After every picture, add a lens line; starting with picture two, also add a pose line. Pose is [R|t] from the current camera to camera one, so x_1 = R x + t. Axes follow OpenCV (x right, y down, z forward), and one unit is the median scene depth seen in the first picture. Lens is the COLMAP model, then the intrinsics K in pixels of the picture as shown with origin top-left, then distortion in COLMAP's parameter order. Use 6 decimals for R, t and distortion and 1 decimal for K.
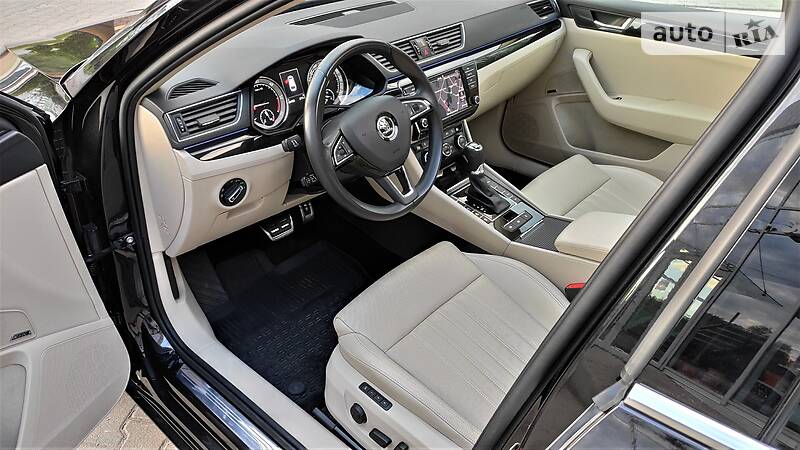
lens RADIAL K [[596.0, 0, 391.8], [0, 596.0, 226.1], [0, 0, 1]] dist [0.049753, -0.051560]
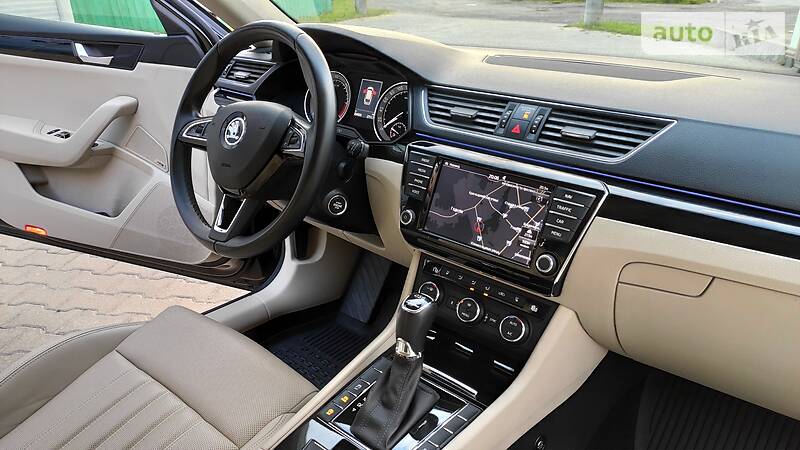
lens RADIAL K [[596.0, 0, 396.3], [0, 596.0, 228.9], [0, 0, 1]] dist [0.049753, -0.051560]
pose [[0.010846, 0.369923, -0.928999, 0.551814], [-0.553340, 0.776061, 0.302563, -0.306841], [0.832885, 0.510771, 0.213110, 0.800513]]
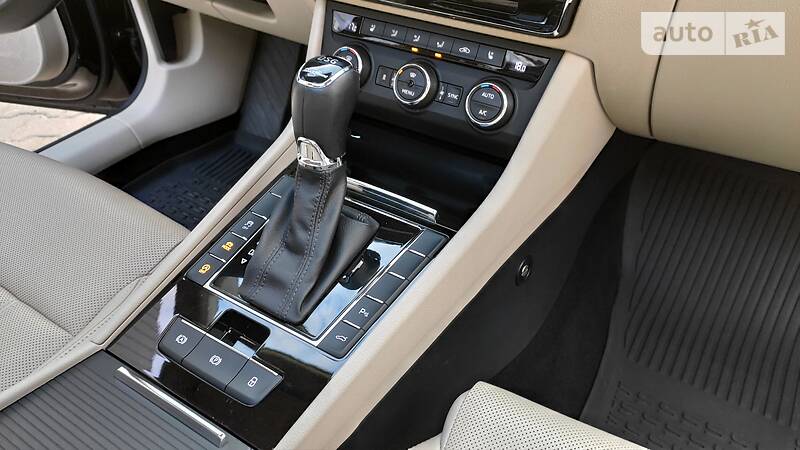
lens RADIAL K [[596.0, 0, 401.2], [0, 596.0, 230.0], [0, 0, 1]] dist [0.049753, -0.051560]
pose [[0.167340, 0.611577, -0.773286, 0.387305], [-0.523087, 0.719920, 0.456175, -0.214947], [0.835690, 0.328159, 0.440379, 0.880803]]
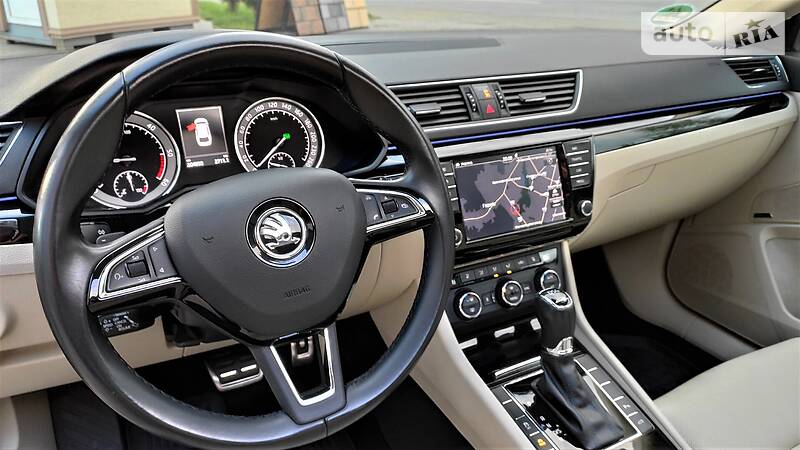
lens RADIAL K [[596.0, 0, 401.1], [0, 596.0, 225.4], [0, 0, 1]] dist [0.049753, -0.051560]
pose [[0.944577, 0.131811, -0.300665, 0.149431], [-0.179356, 0.974290, -0.136343, -0.096473], [0.274964, 0.182713, 0.943934, 0.466084]]
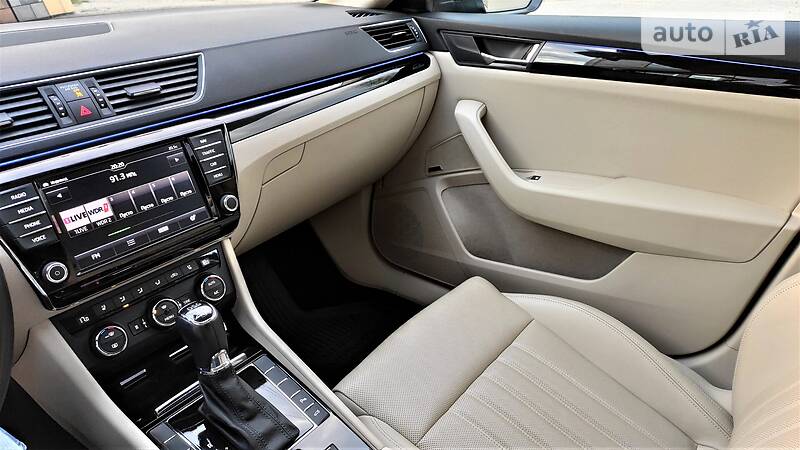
lens RADIAL K [[596.0, 0, 396.3], [0, 596.0, 224.1], [0, 0, 1]] dist [0.049753, -0.051560]
pose [[0.996514, -0.059203, 0.058770, 0.247586], [0.065739, 0.991031, -0.116346, -0.129884], [-0.051355, 0.119804, 0.991468, 0.517861]]
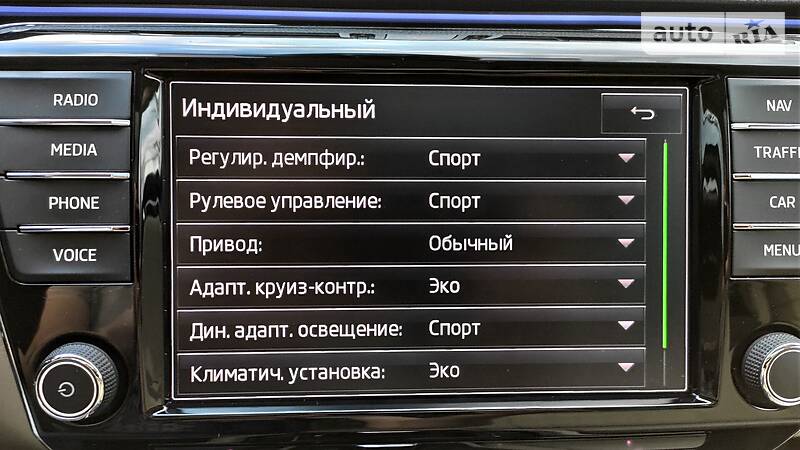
lens RADIAL K [[596.0, 0, 404.3], [0, 596.0, 222.6], [0, 0, 1]] dist [0.049753, -0.051560]
pose [[0.711413, 0.285533, -0.642154, 0.157178], [-0.387260, 0.921772, -0.019162, -0.207716], [0.586448, 0.262313, 0.766336, 0.860090]]
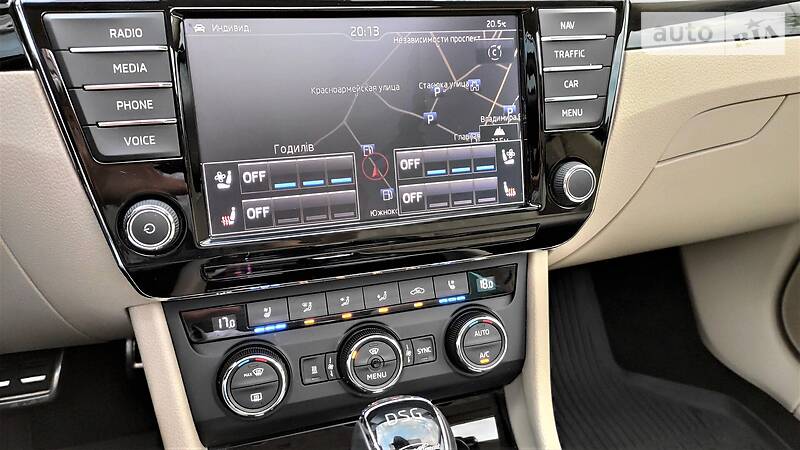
lens RADIAL K [[596.0, 0, 392.9], [0, 596.0, 226.3], [0, 0, 1]] dist [0.049753, -0.051560]
pose [[0.858928, 0.265252, -0.438045, 0.182575], [-0.297942, 0.954564, -0.006188, -0.177537], [0.416500, 0.135827, 0.898932, 0.794222]]
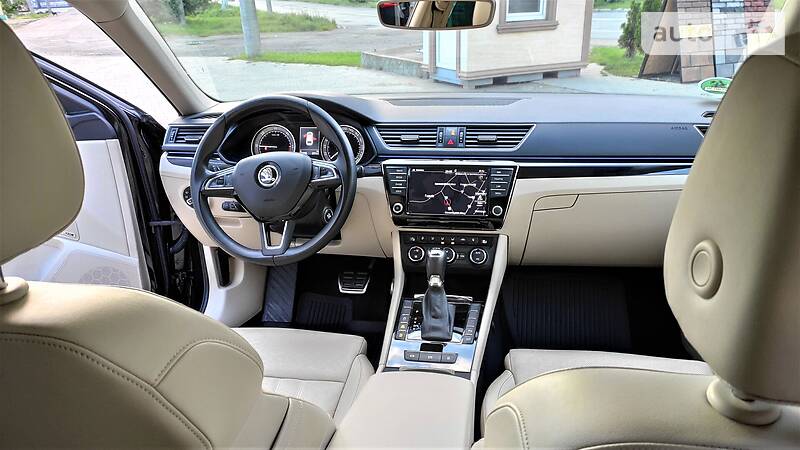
lens RADIAL K [[596.0, 0, 402.7], [0, 596.0, 229.8], [0, 0, 1]] dist [0.049753, -0.051560]
pose [[0.542895, 0.262345, -0.797772, 0.728796], [-0.424709, 0.905288, 0.008680, -0.140955], [0.724491, 0.334109, 0.602897, 0.428851]]
